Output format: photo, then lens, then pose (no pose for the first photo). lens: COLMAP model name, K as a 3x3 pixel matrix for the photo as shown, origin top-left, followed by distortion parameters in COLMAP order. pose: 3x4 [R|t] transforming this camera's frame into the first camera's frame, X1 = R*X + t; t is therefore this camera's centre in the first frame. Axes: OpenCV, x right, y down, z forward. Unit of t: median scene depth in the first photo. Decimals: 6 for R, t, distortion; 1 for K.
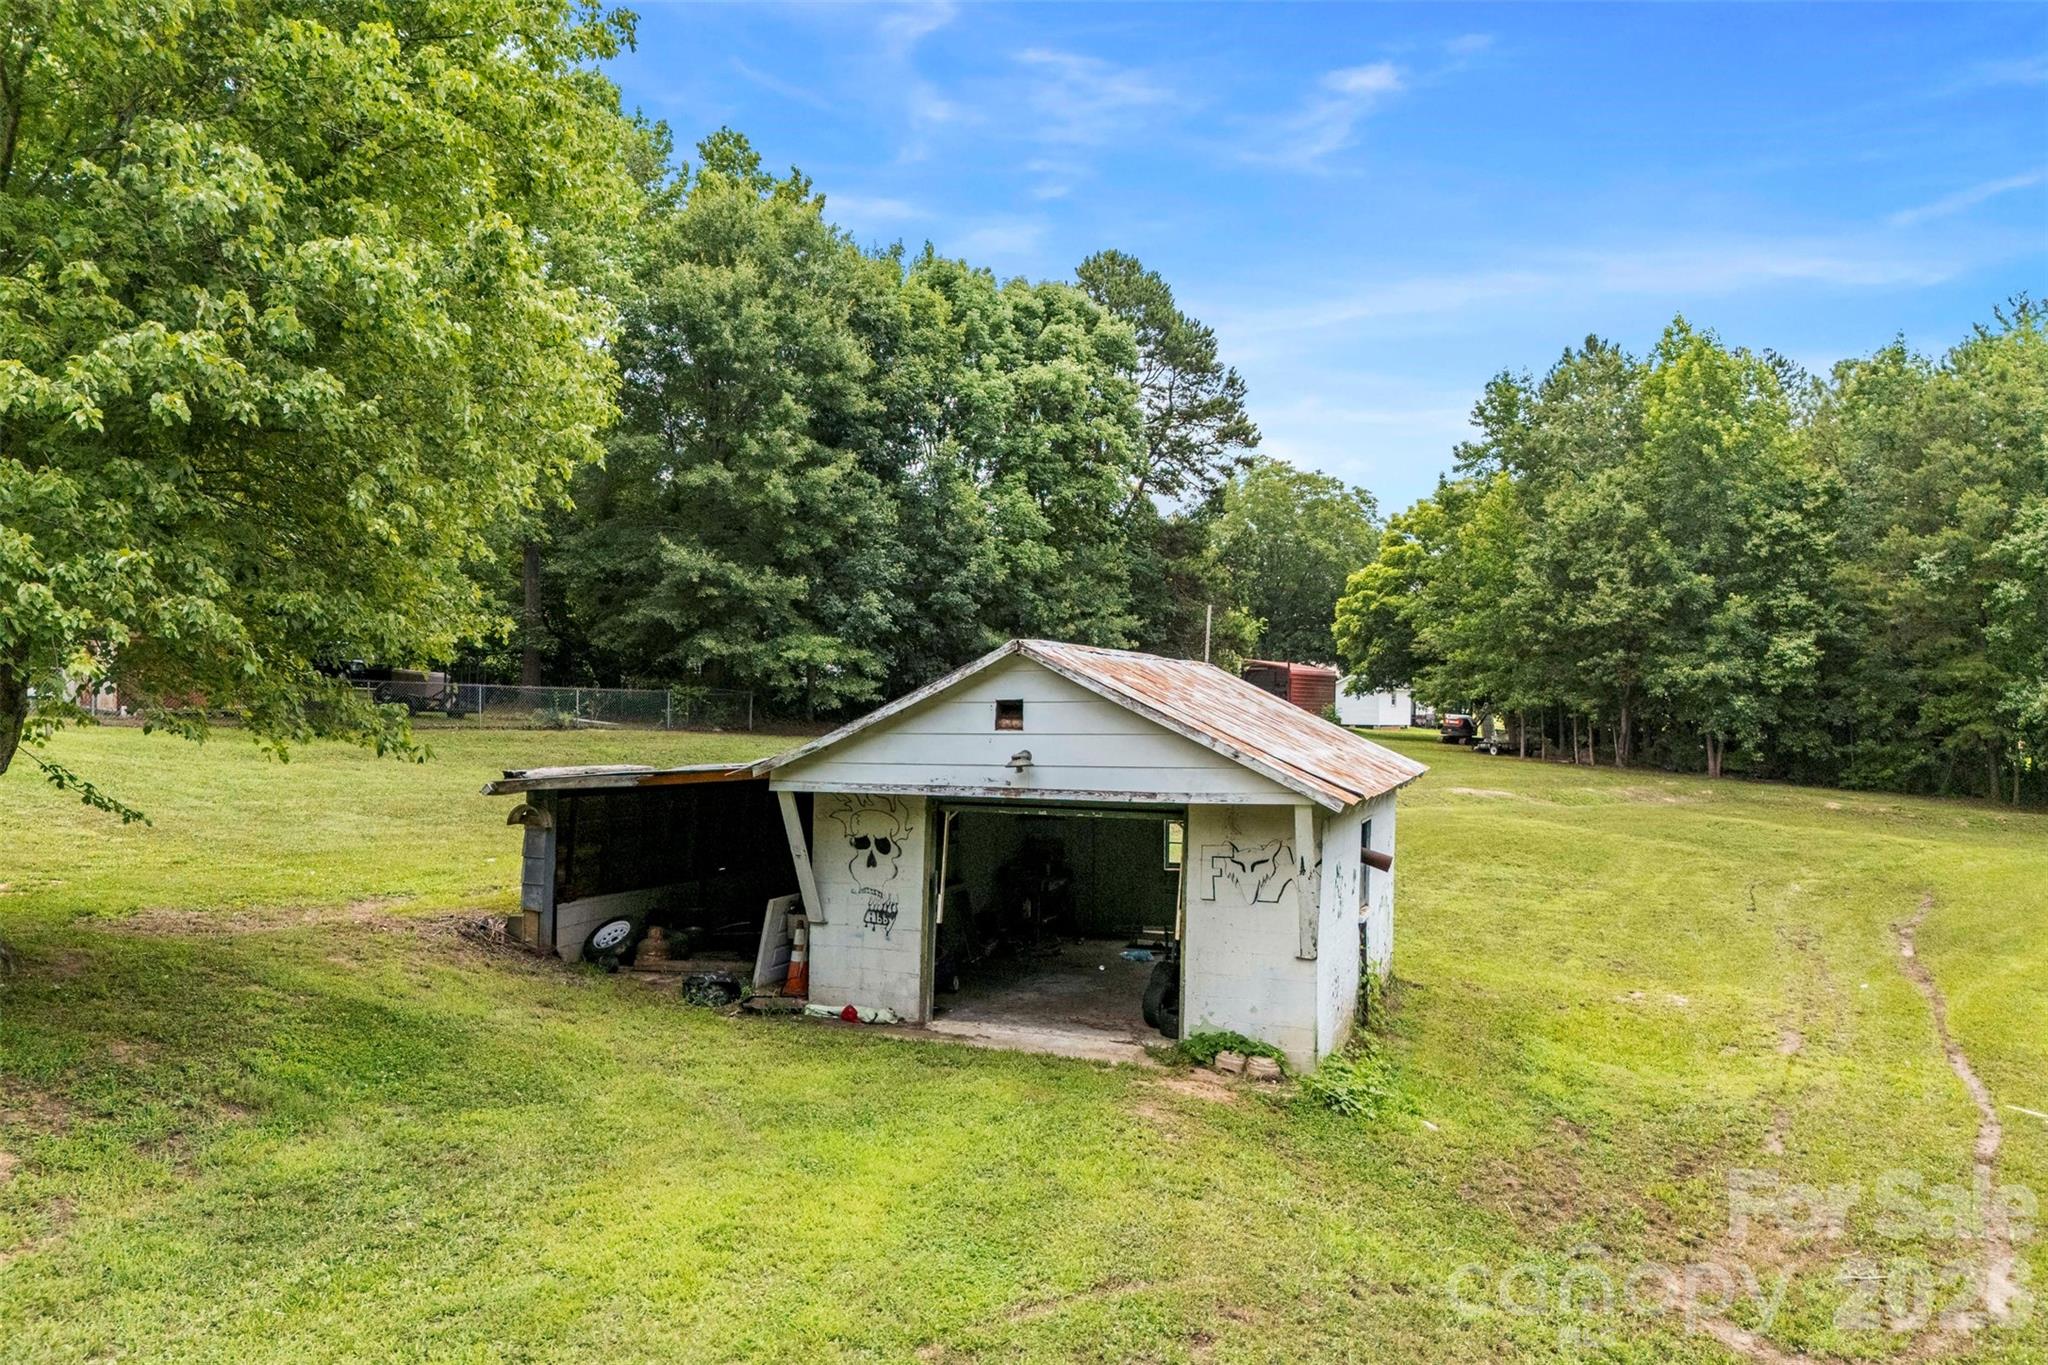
lens RADIAL K [[1542.5, 0, 1030.7], [0, 1542.5, 660.0], [0, 0, 1]] dist [0.050402, -0.034245]
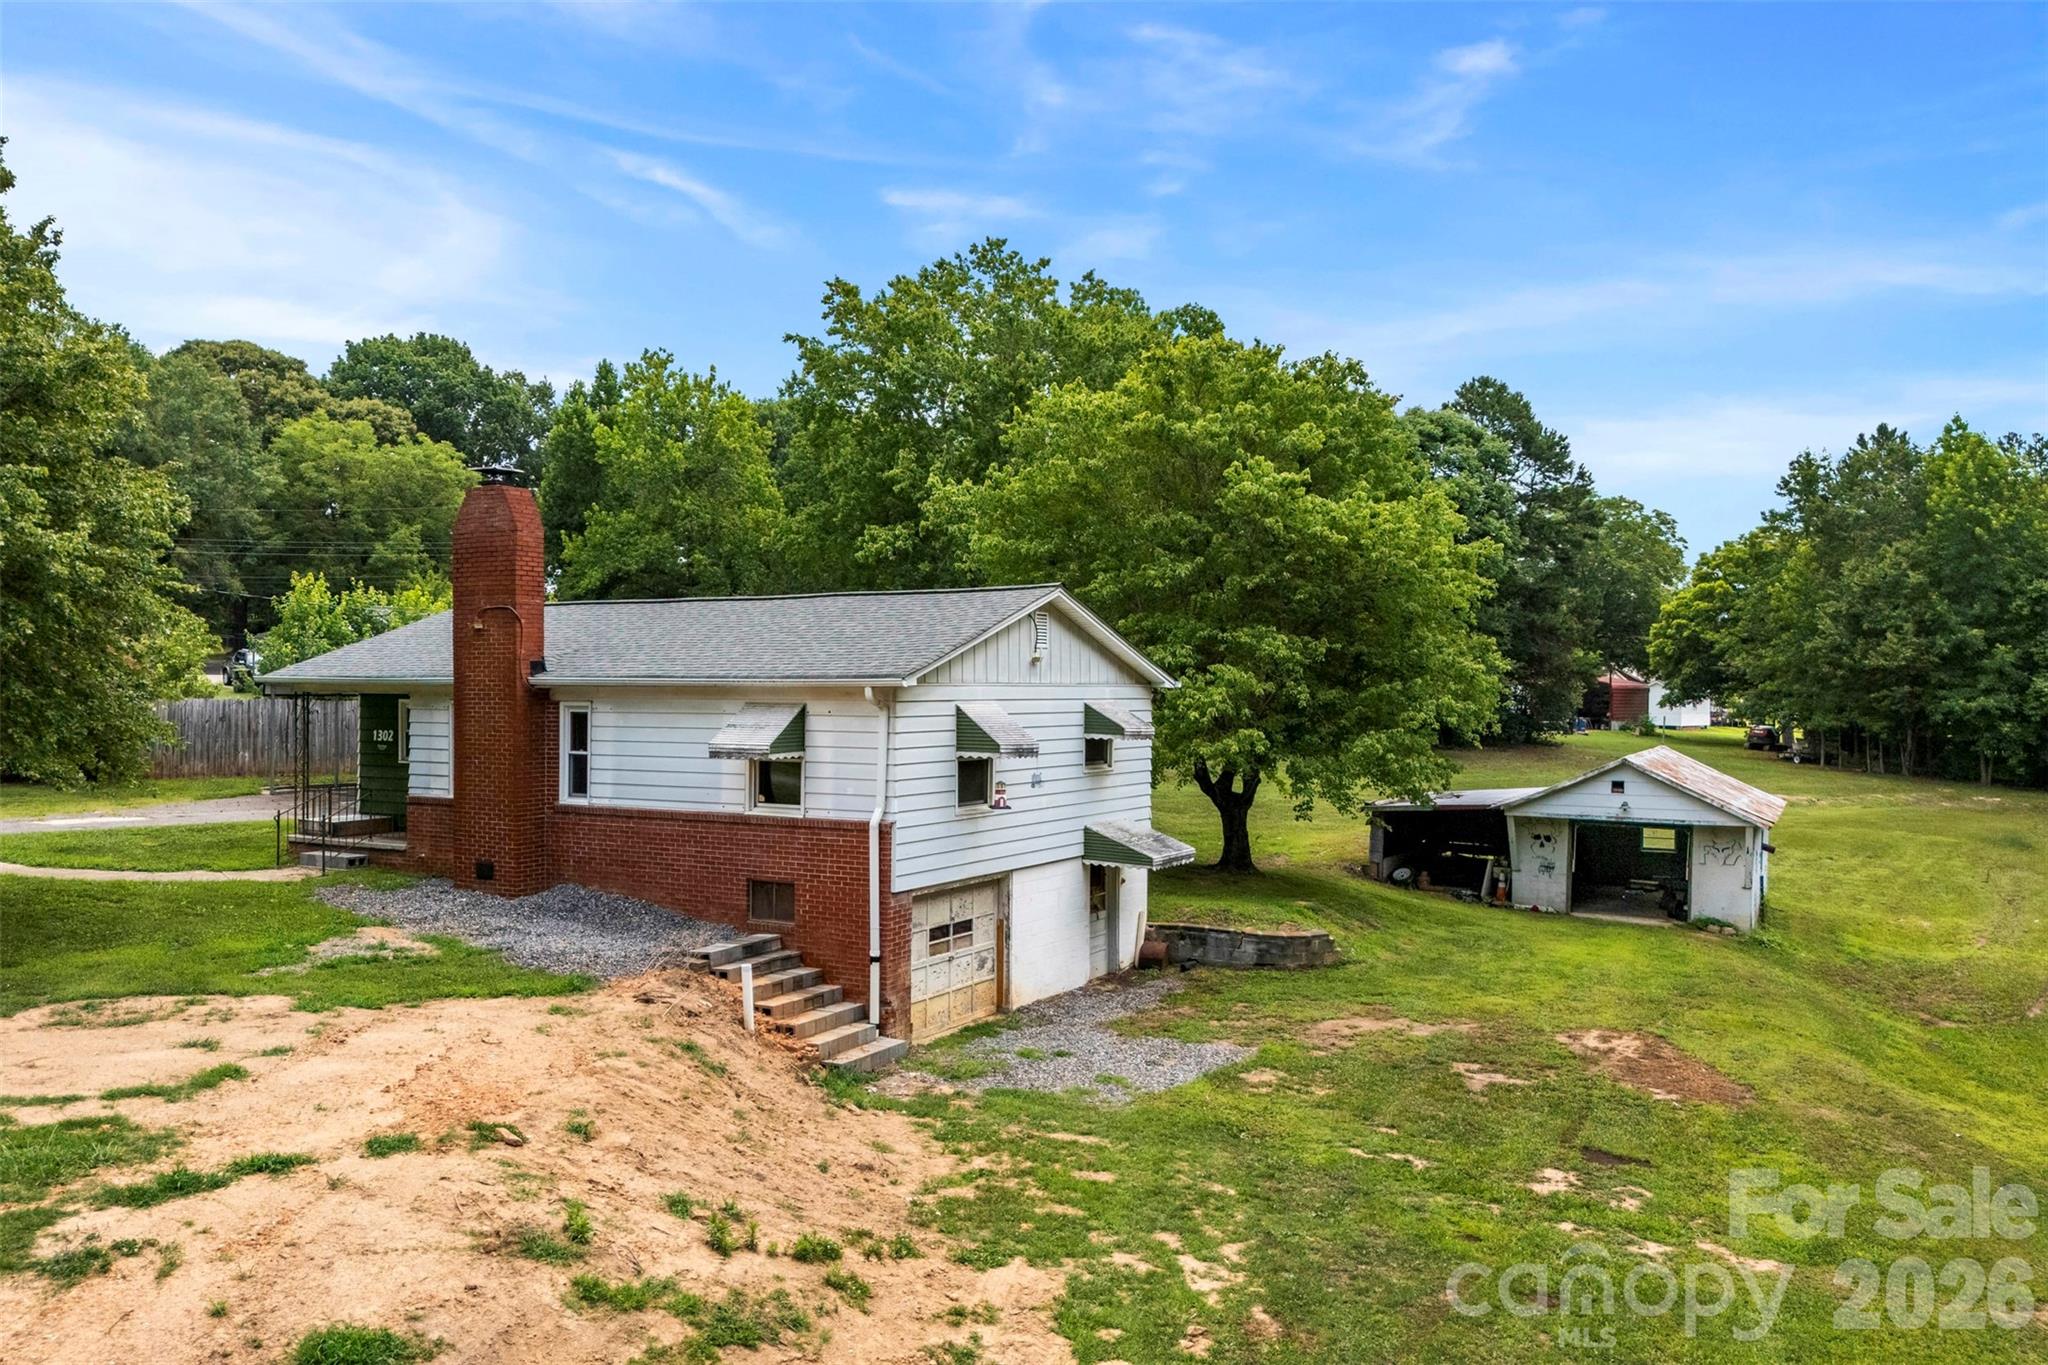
lens RADIAL K [[1542.5, 0, 1030.7], [0, 1542.5, 660.0], [0, 0, 1]] dist [0.050402, -0.034245]
pose [[0.987914, -0.003560, -0.154961, -0.134101], [0.005920, 0.999873, 0.014772, -0.050651], [0.154889, -0.015511, 0.987810, -0.385251]]
